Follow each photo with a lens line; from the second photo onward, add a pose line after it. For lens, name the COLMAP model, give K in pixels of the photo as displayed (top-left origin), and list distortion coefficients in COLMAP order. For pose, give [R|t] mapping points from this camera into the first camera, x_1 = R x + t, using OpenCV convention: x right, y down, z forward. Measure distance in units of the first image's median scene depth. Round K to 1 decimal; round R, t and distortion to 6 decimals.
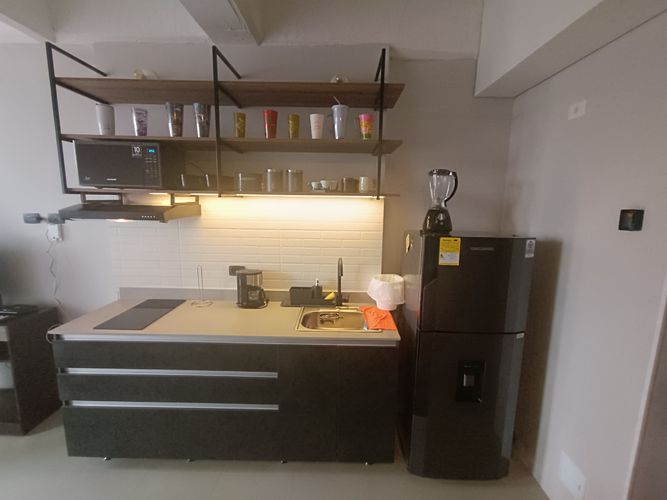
lens RADIAL K [[304.8, 0, 335.7], [0, 304.8, 246.4], [0, 0, 1]] dist [-0.003903, 0.003966]
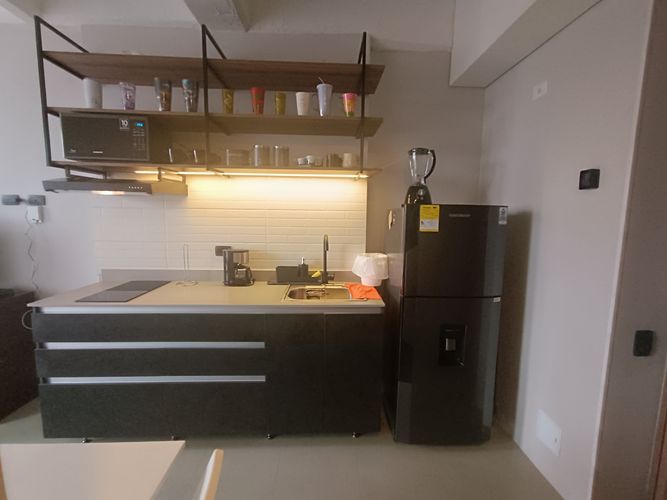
lens RADIAL K [[304.8, 0, 335.7], [0, 304.8, 246.4], [0, 0, 1]] dist [-0.003903, 0.003966]
pose [[0.998631, -0.007934, 0.051711, -0.005472], [0.010187, 0.999004, -0.043441, 0.136029], [-0.051315, 0.043908, 0.997717, -0.030511]]
